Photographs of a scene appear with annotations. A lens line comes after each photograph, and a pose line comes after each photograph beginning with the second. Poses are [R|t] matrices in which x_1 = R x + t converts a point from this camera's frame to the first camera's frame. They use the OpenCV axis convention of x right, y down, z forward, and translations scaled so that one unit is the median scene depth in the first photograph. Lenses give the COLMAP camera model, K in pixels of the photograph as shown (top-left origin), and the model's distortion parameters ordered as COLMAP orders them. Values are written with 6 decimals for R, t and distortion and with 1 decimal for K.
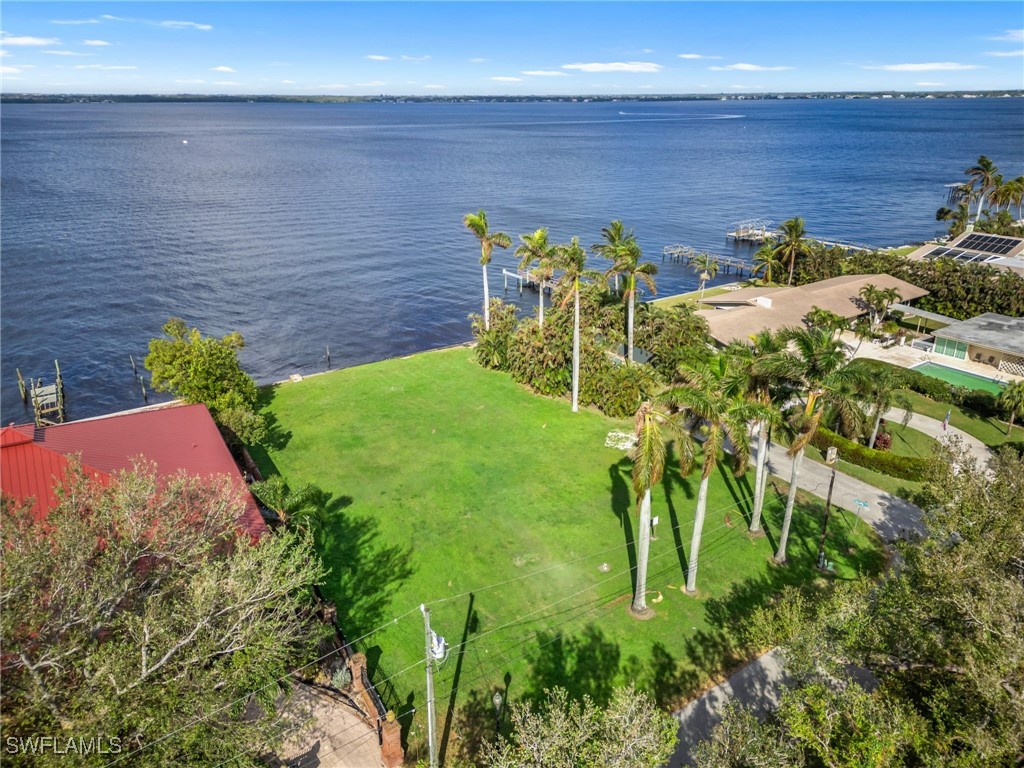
lens RADIAL K [[724.4, 0, 512.0], [0, 724.4, 384.0], [0, 0, 1]] dist [0.079666, -0.074729]
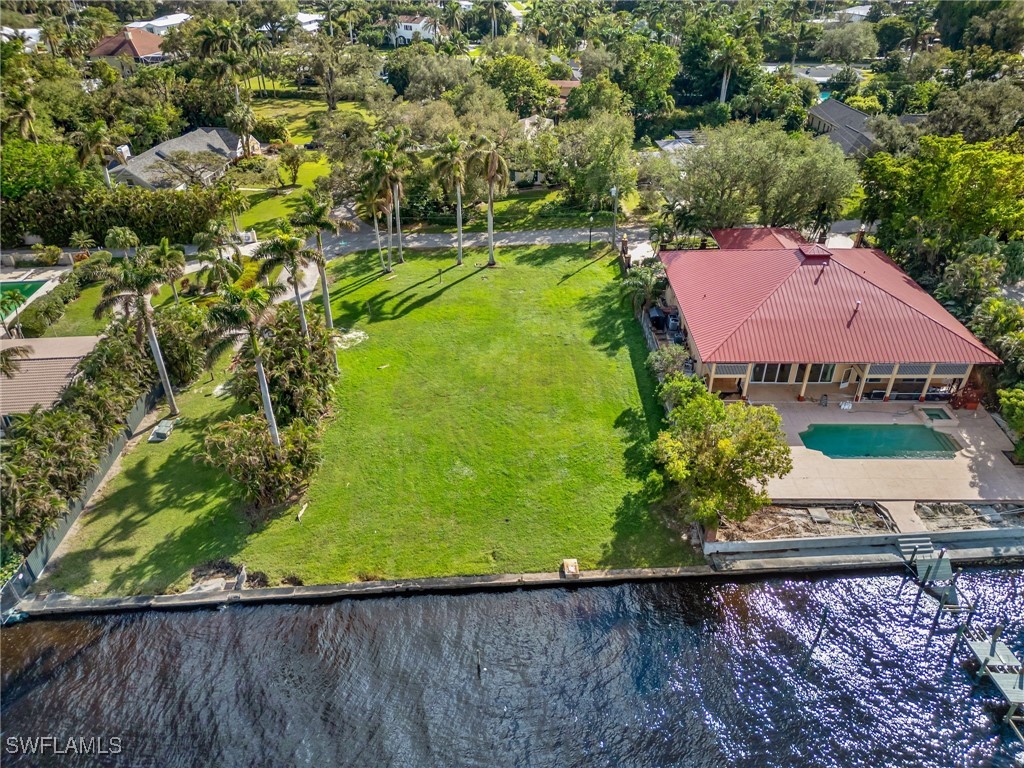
lens RADIAL K [[724.4, 0, 512.0], [0, 724.4, 384.0], [0, 0, 1]] dist [0.079666, -0.074729]
pose [[-0.858656, -0.264500, 0.439033, -0.670812], [0.200551, 0.614891, 0.762685, -0.796787], [-0.471688, 0.742932, -0.474934, 1.701939]]
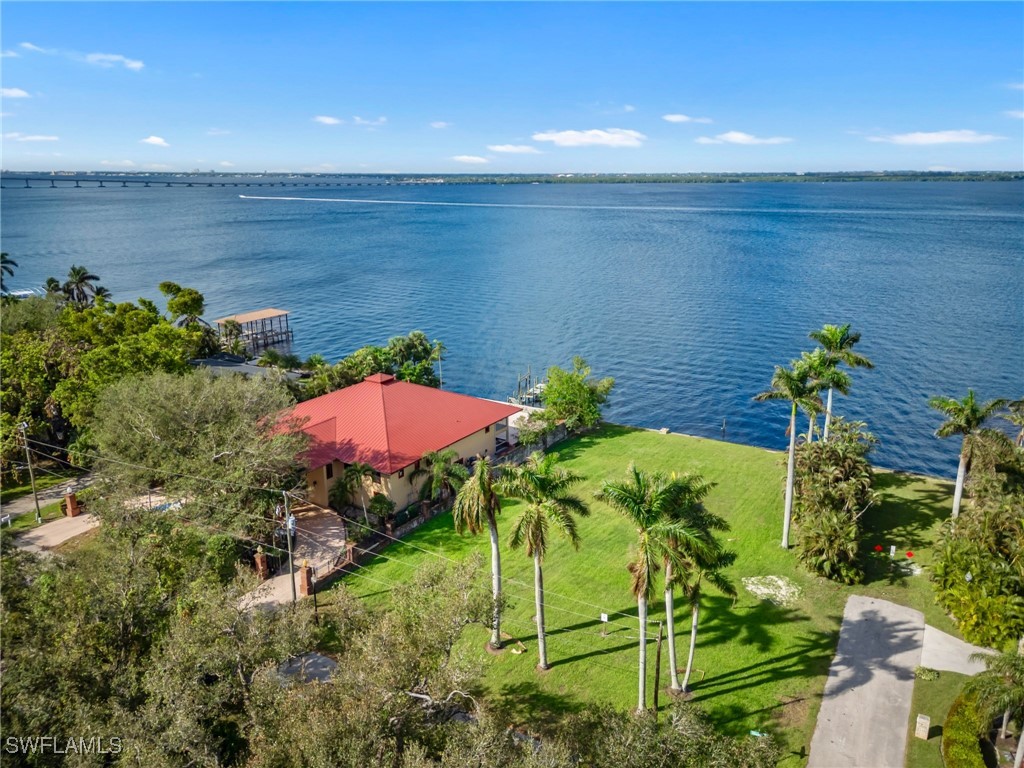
lens RADIAL K [[724.4, 0, 512.0], [0, 724.4, 384.0], [0, 0, 1]] dist [0.079666, -0.074729]
pose [[0.462689, 0.255325, -0.848957, 0.831130], [-0.332168, 0.937796, 0.101009, -0.169832], [0.821939, 0.235261, 0.518718, 0.243523]]
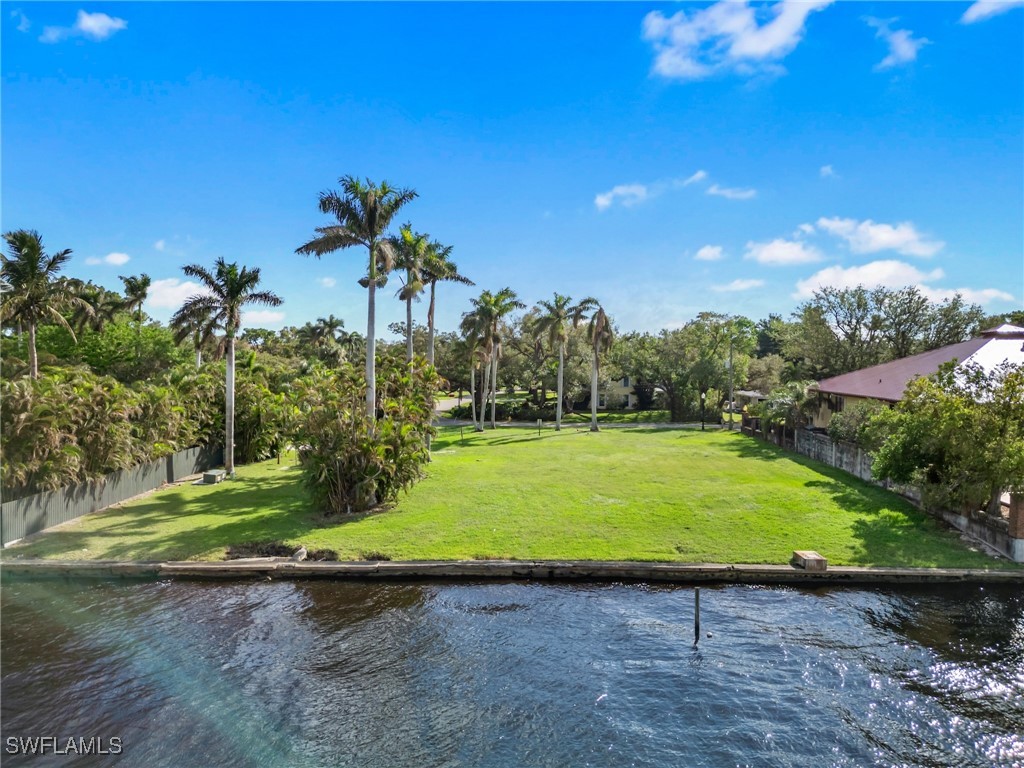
lens RADIAL K [[736.6, 0, 512.0], [0, 736.6, 384.0], [0, 0, 1]] dist [0.076127, -0.079183]
pose [[-0.823908, -0.025494, 0.566151, -0.543666], [0.206700, 0.916653, 0.342084, -0.364130], [-0.527685, 0.398869, -0.749968, 1.896392]]
